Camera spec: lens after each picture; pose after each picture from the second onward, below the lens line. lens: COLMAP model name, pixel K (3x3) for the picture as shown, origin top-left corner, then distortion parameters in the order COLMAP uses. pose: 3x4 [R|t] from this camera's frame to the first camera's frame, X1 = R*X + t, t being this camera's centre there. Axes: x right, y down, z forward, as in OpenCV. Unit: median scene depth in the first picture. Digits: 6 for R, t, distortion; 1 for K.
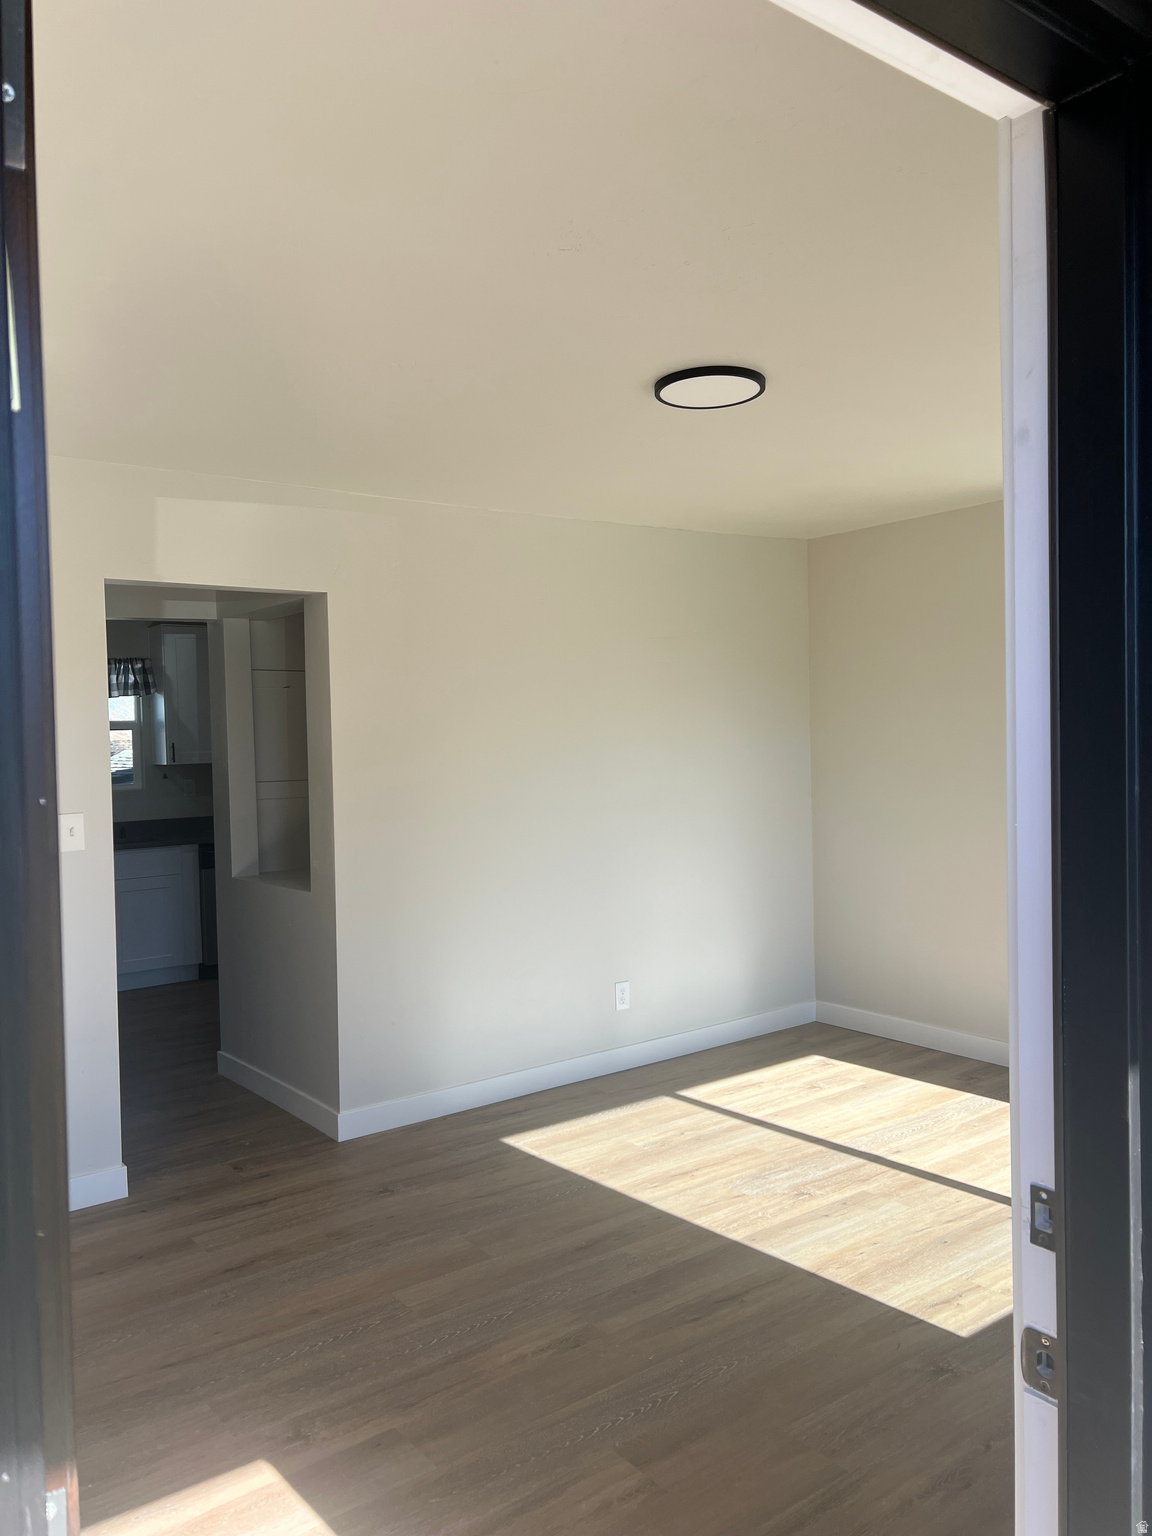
lens RADIAL K [[1167.5, 0, 565.3], [0, 1167.5, 769.3], [0, 0, 1]] dist [0.064381, -0.065179]
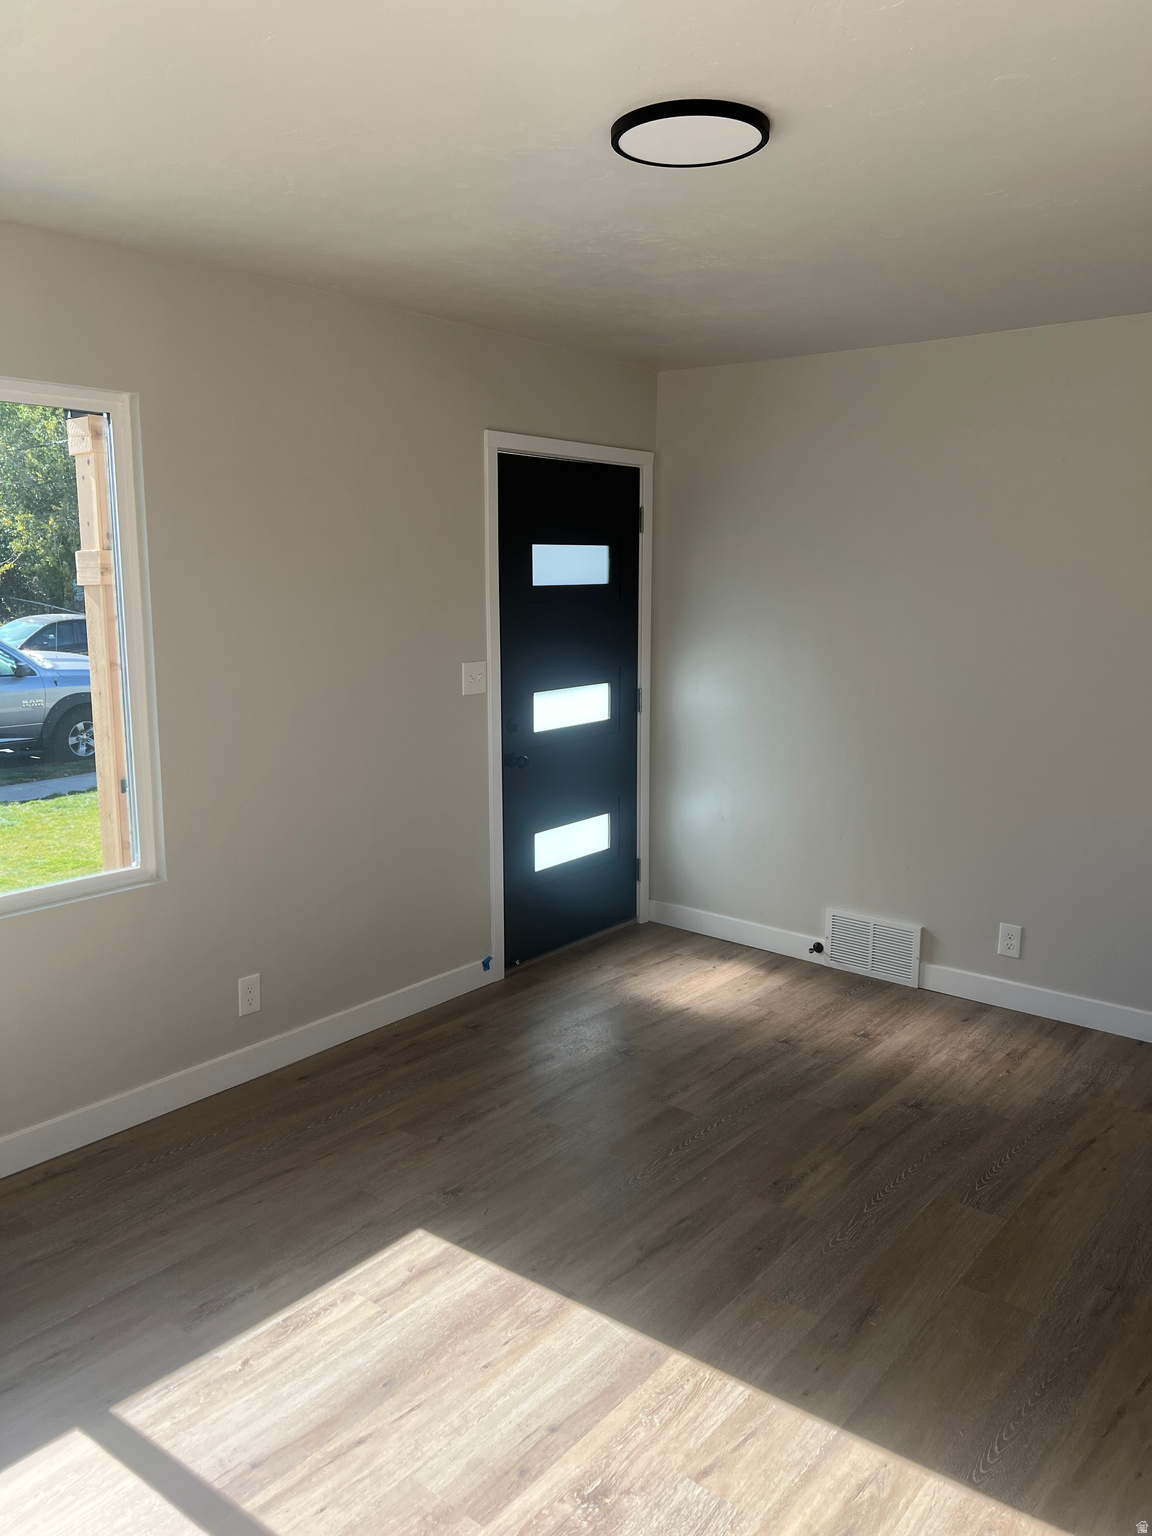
lens RADIAL K [[1167.5, 0, 576.5], [0, 1167.5, 767.9], [0, 0, 1]] dist [0.064381, -0.065179]
pose [[-0.970622, 0.062307, -0.232404, 0.354560], [0.015517, 0.980089, 0.197952, -0.091178], [0.240110, 0.188530, -0.952262, 1.632271]]
